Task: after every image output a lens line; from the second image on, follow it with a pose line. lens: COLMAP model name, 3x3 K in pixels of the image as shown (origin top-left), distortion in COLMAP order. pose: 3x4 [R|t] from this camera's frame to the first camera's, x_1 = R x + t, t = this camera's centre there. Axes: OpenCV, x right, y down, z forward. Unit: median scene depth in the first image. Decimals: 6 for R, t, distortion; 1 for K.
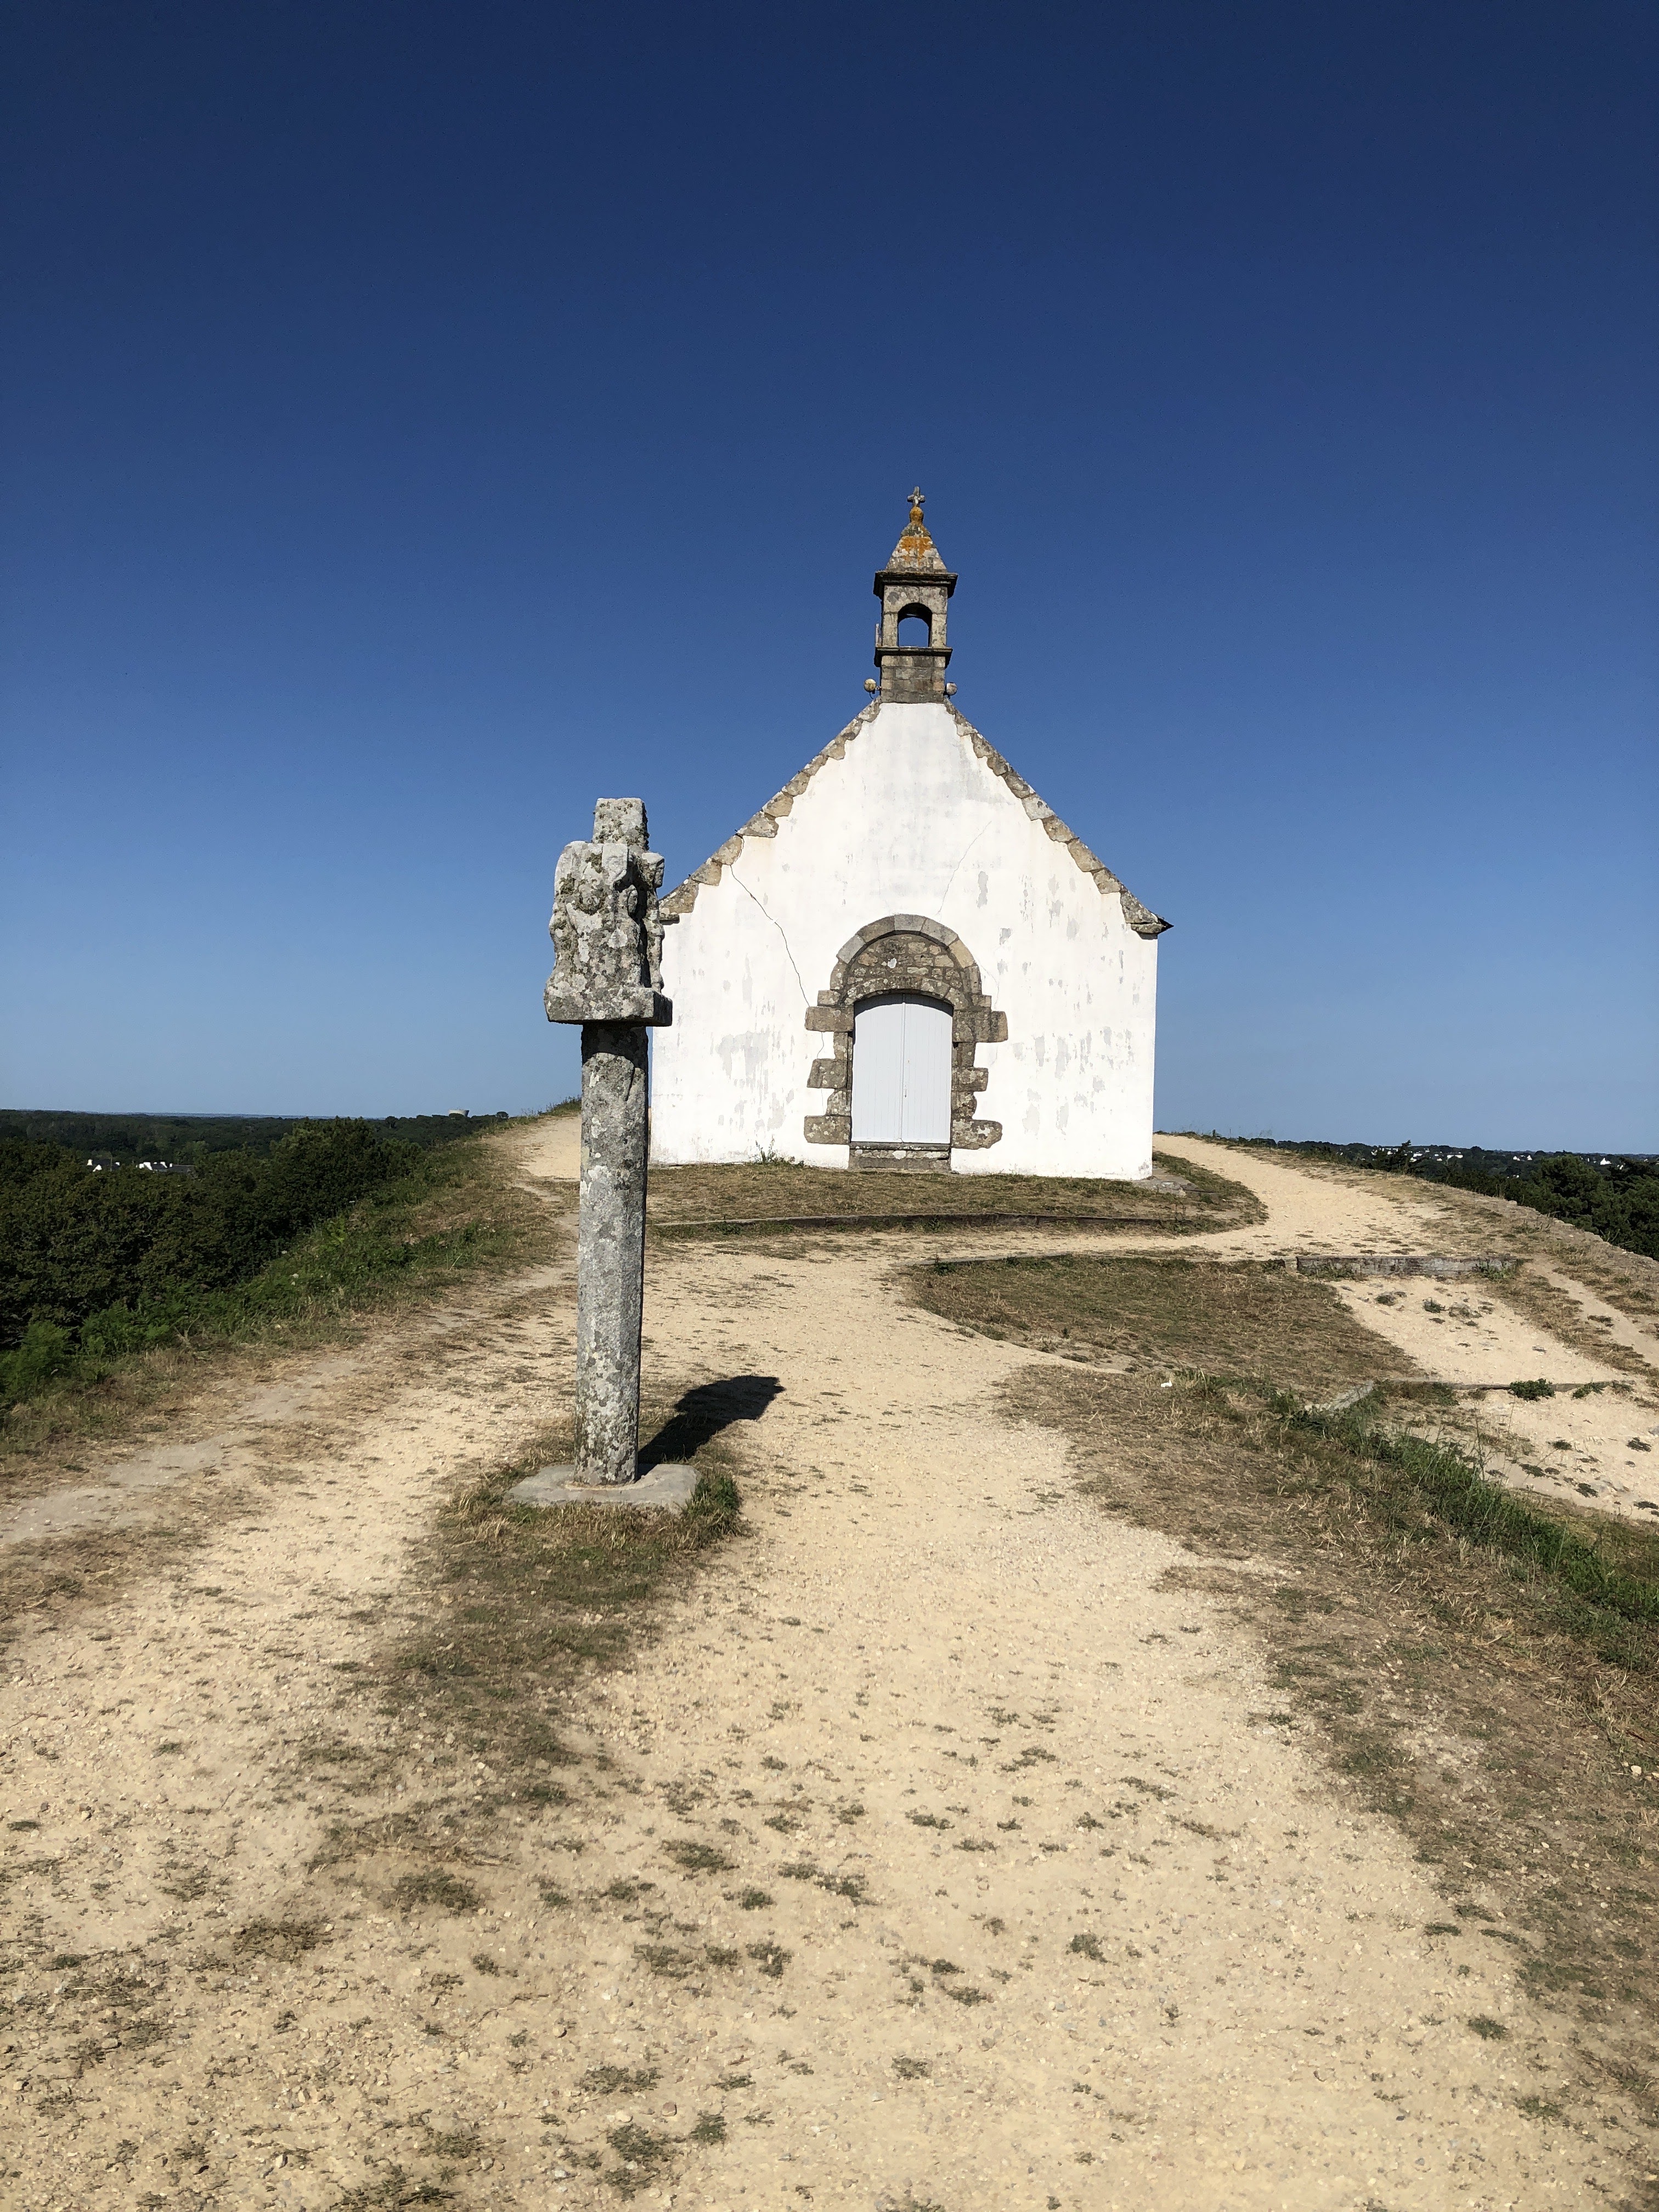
lens RADIAL K [[1673.4, 0, 773.8], [0, 1673.4, 1142.4], [0, 0, 1]] dist [0.058938, -0.086479]
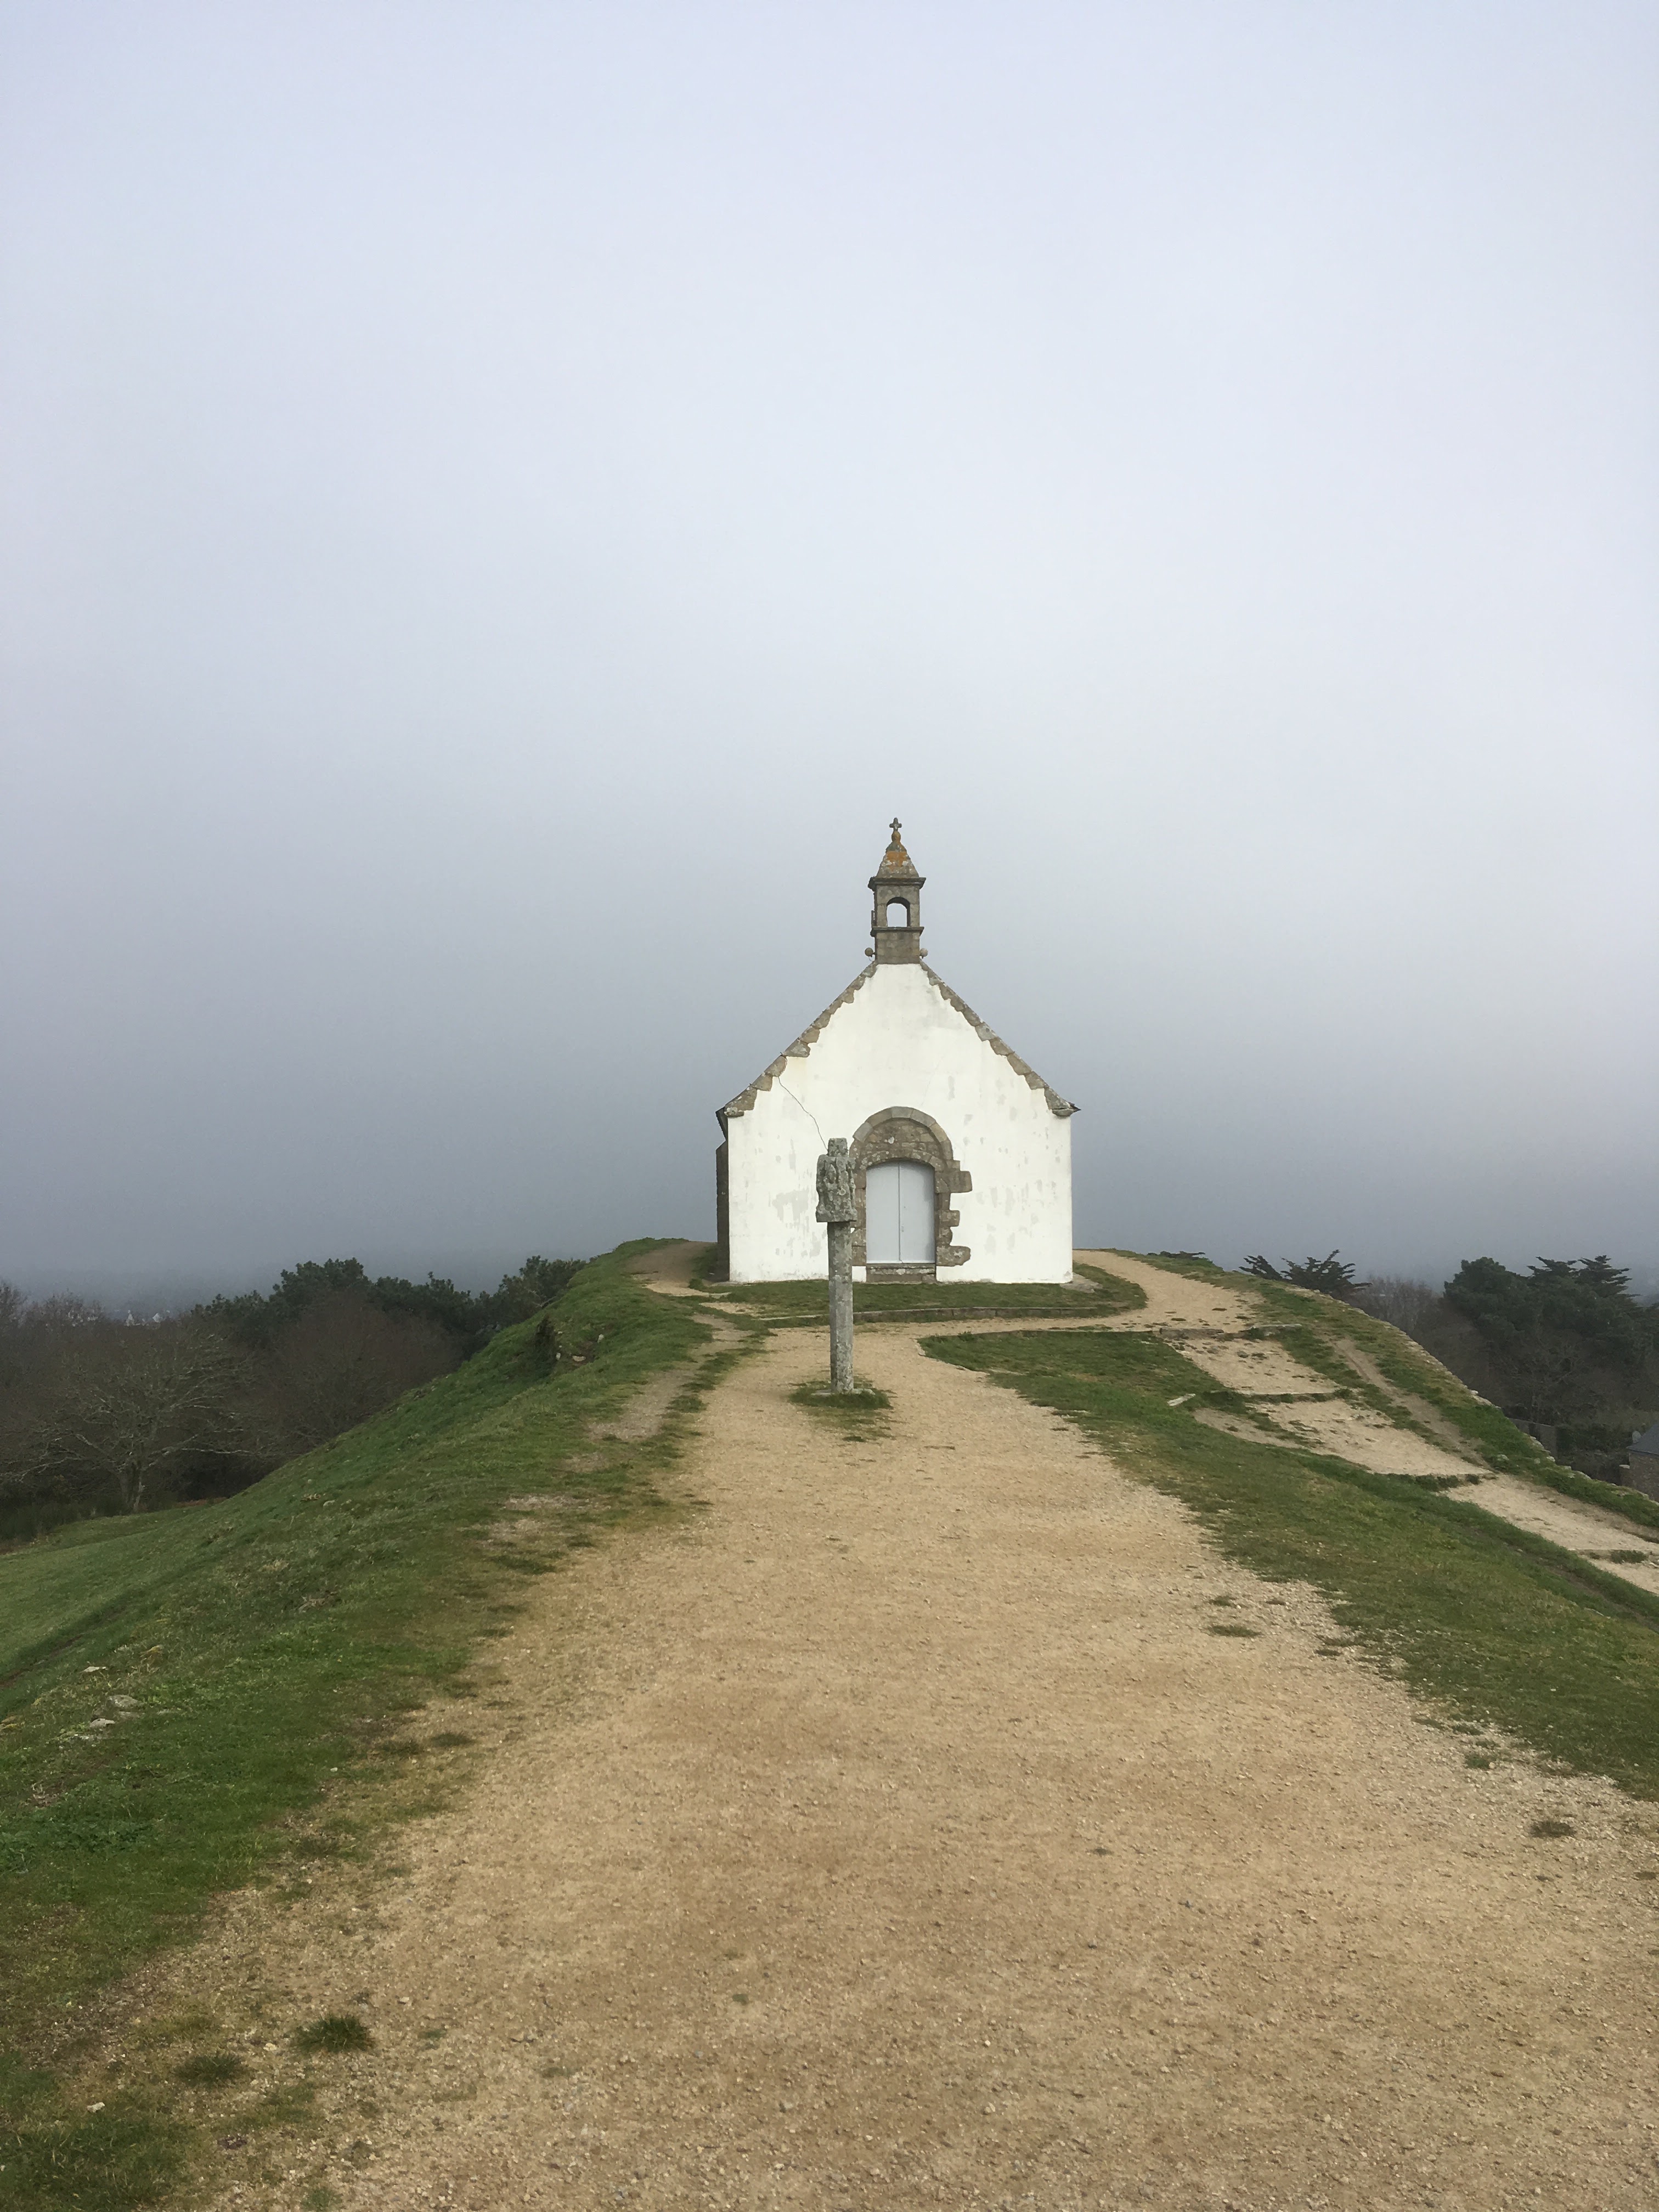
lens RADIAL K [[1820.2, 0, 797.5], [0, 1820.2, 1147.9], [0, 0, 1]] dist [0.037834, 0.012900]
pose [[0.998469, -0.029288, 0.046932, -0.085505], [0.032357, 0.997293, -0.066034, 0.001586], [-0.044871, 0.067452, 0.996713, -0.576340]]
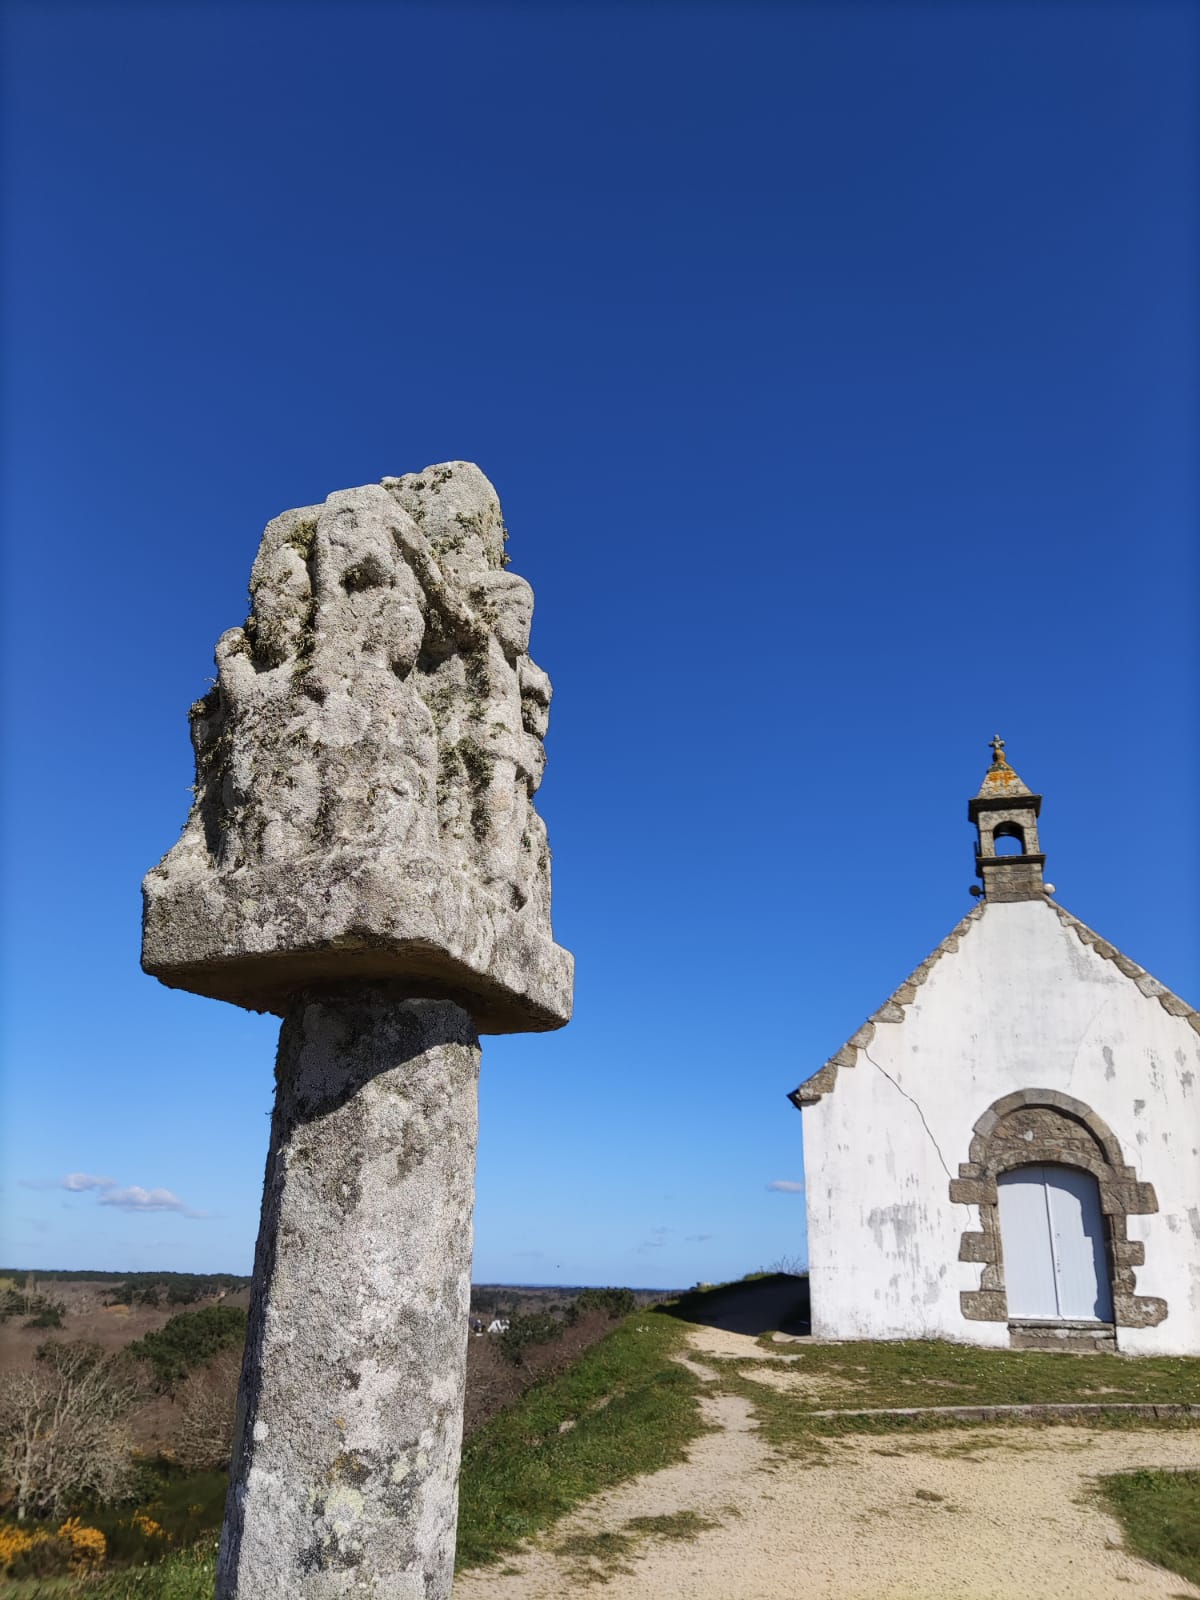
lens RADIAL K [[1210.4, 0, 587.4], [0, 1210.4, 789.7], [0, 0, 1]] dist [0.058938, -0.086479]
pose [[0.967496, -0.091031, -0.235936, 0.002535], [-0.009118, 0.919801, -0.392279, -0.002373], [0.252724, 0.381679, 0.889074, 0.155918]]
